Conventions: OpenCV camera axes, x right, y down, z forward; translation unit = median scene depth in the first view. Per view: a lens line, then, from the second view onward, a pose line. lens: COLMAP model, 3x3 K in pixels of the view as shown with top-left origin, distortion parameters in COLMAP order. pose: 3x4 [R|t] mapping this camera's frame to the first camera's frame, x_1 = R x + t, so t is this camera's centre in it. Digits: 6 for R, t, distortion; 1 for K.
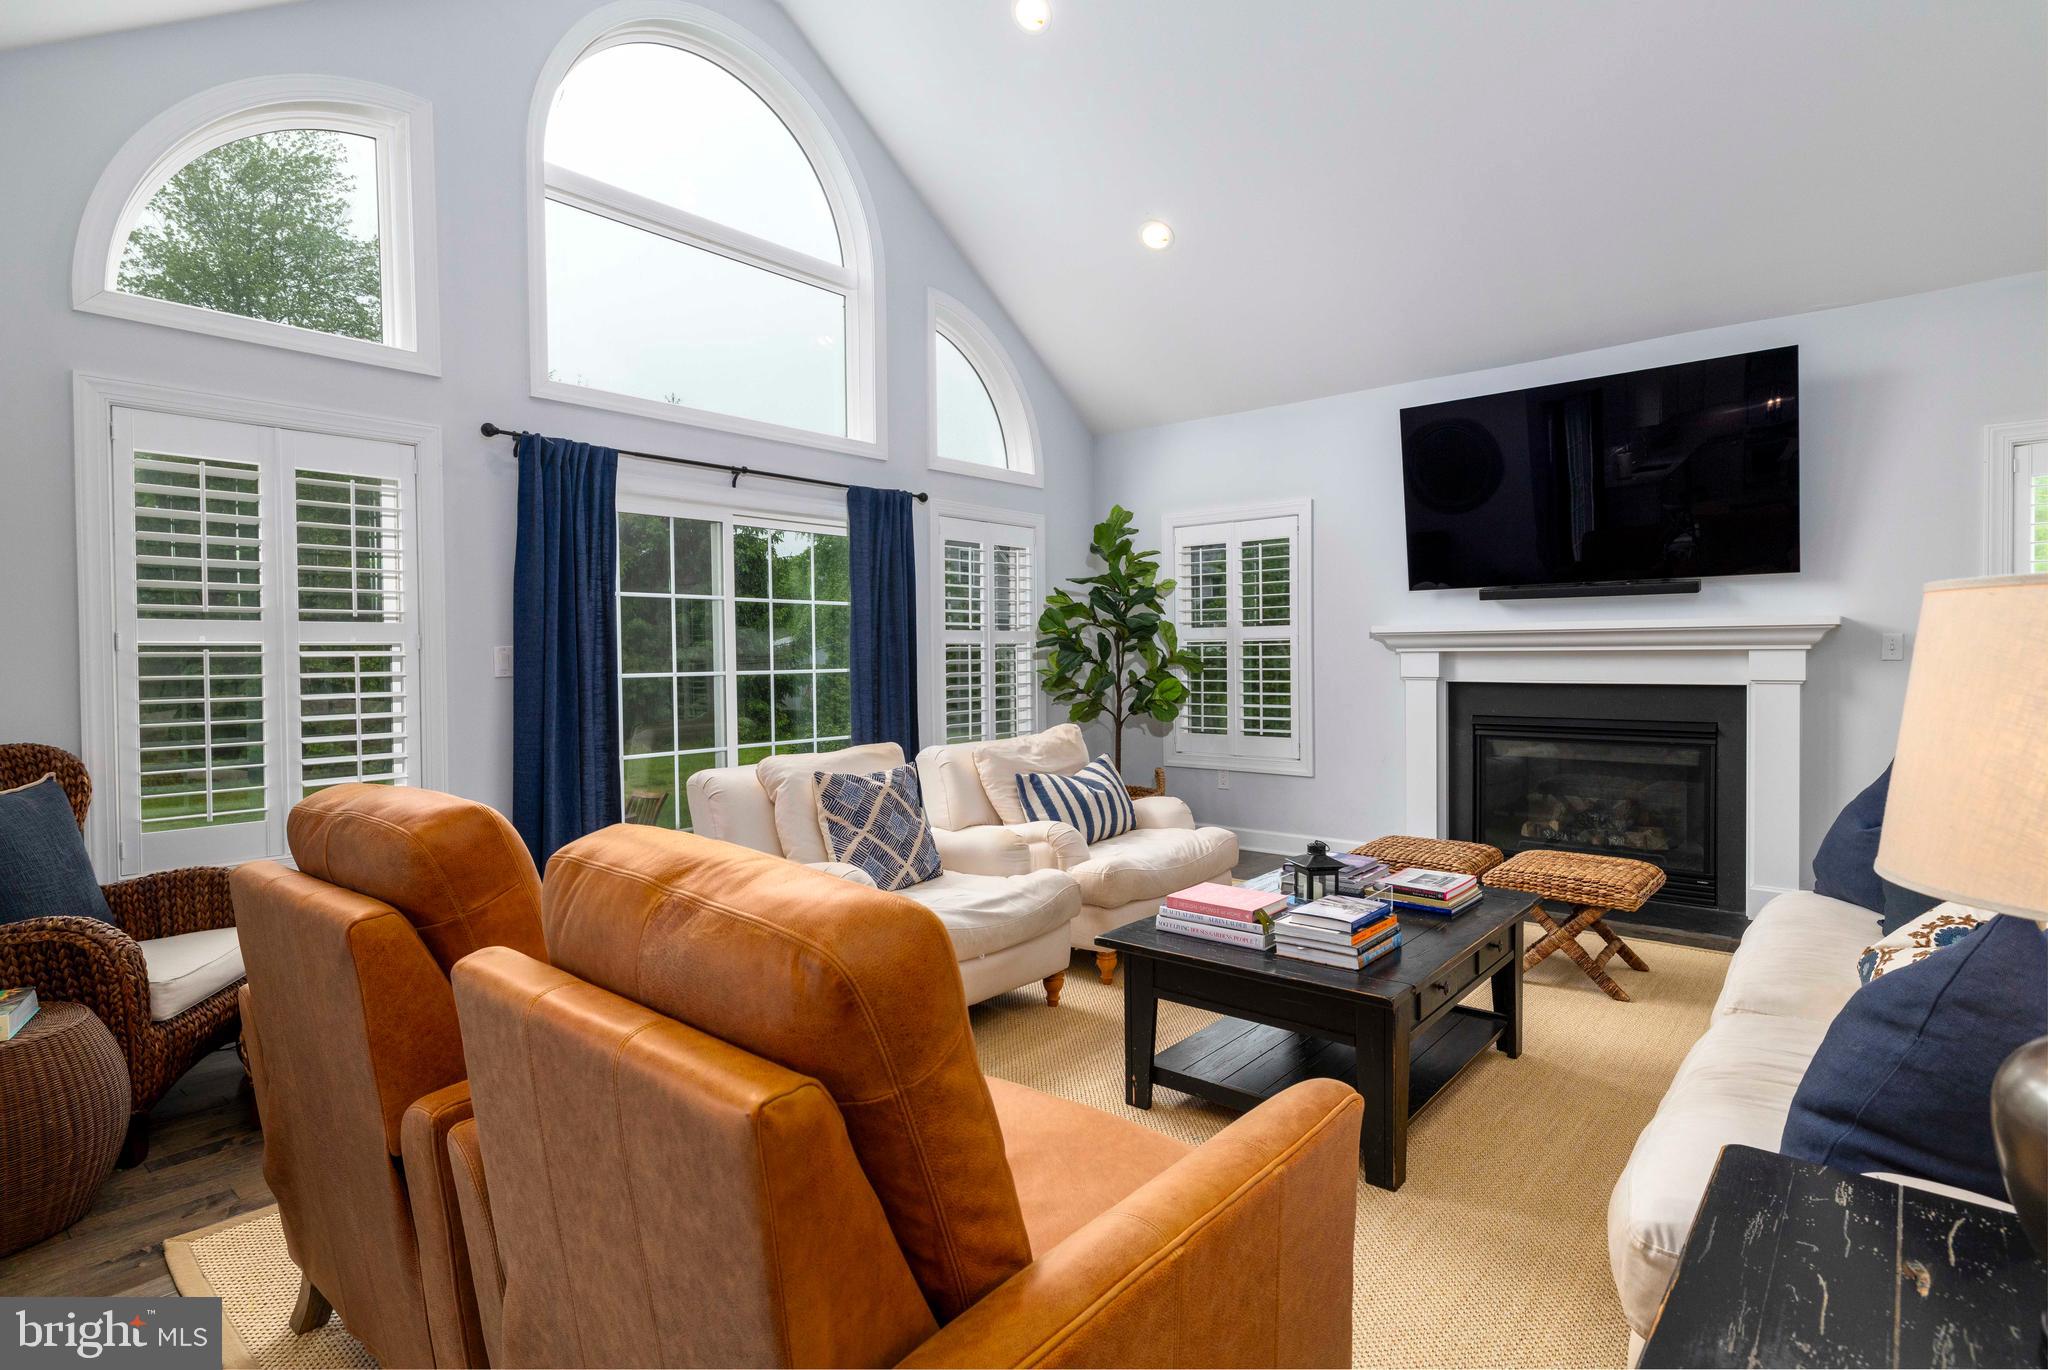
lens RADIAL K [[1012.8, 0, 1016.9], [0, 1012.8, 674.9], [0, 0, 1]] dist [-0.006147, -0.000242]
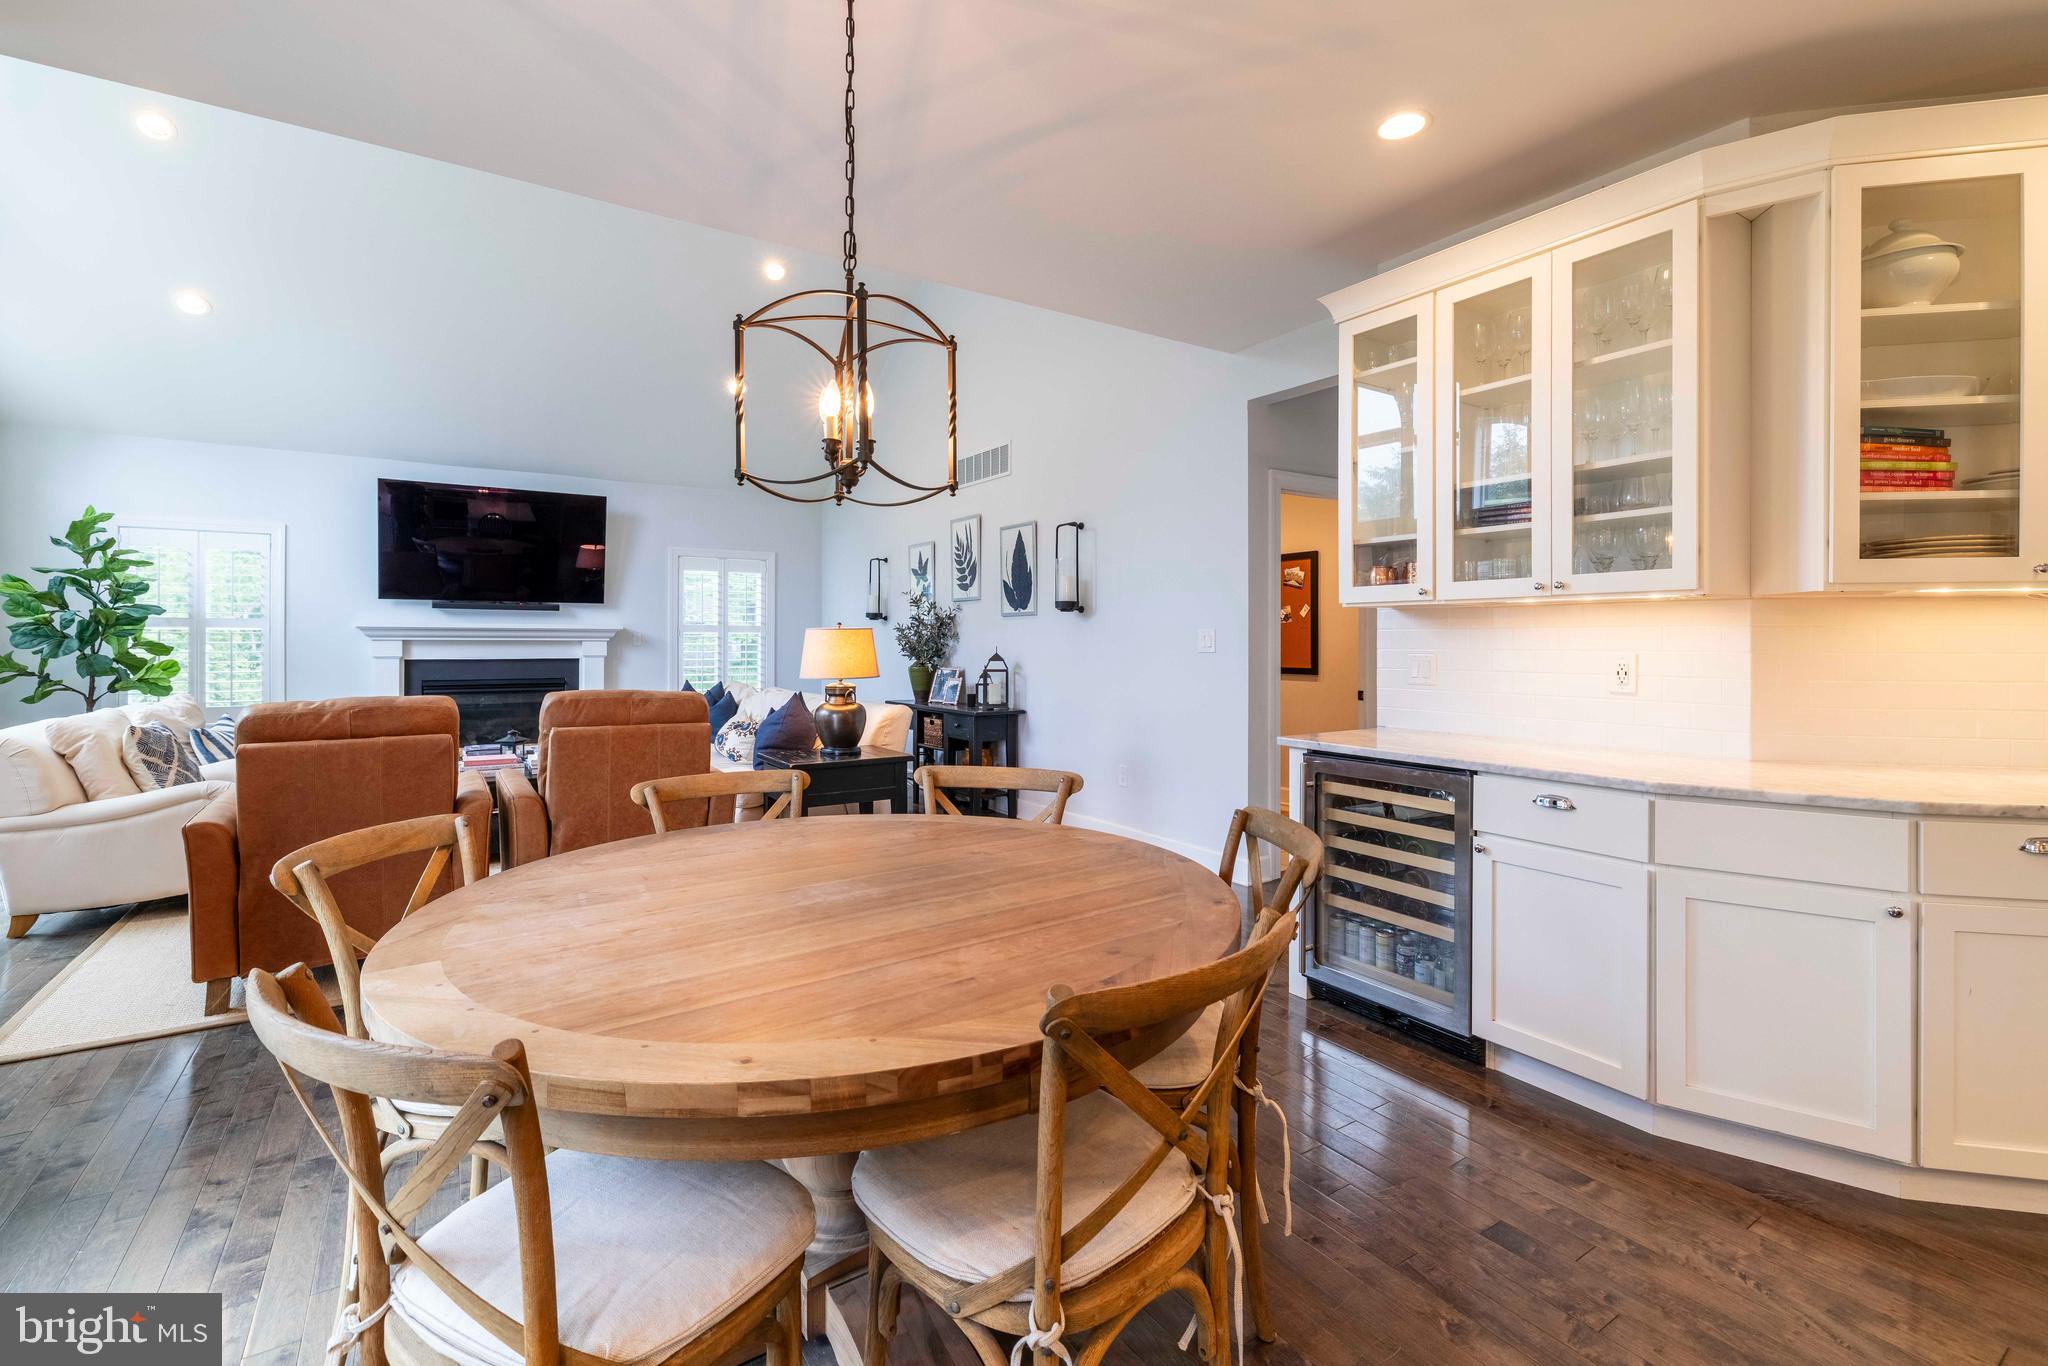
lens RADIAL K [[905.8, 0, 1001.2], [0, 905.8, 644.0], [0, 0, 1]] dist [0.001977, 0.000226]
pose [[0.309737, 0.004590, 0.950811, -0.707091], [0.014430, 0.999850, -0.009528, 0.010570], [-0.950713, 0.016671, 0.309625, -0.337749]]
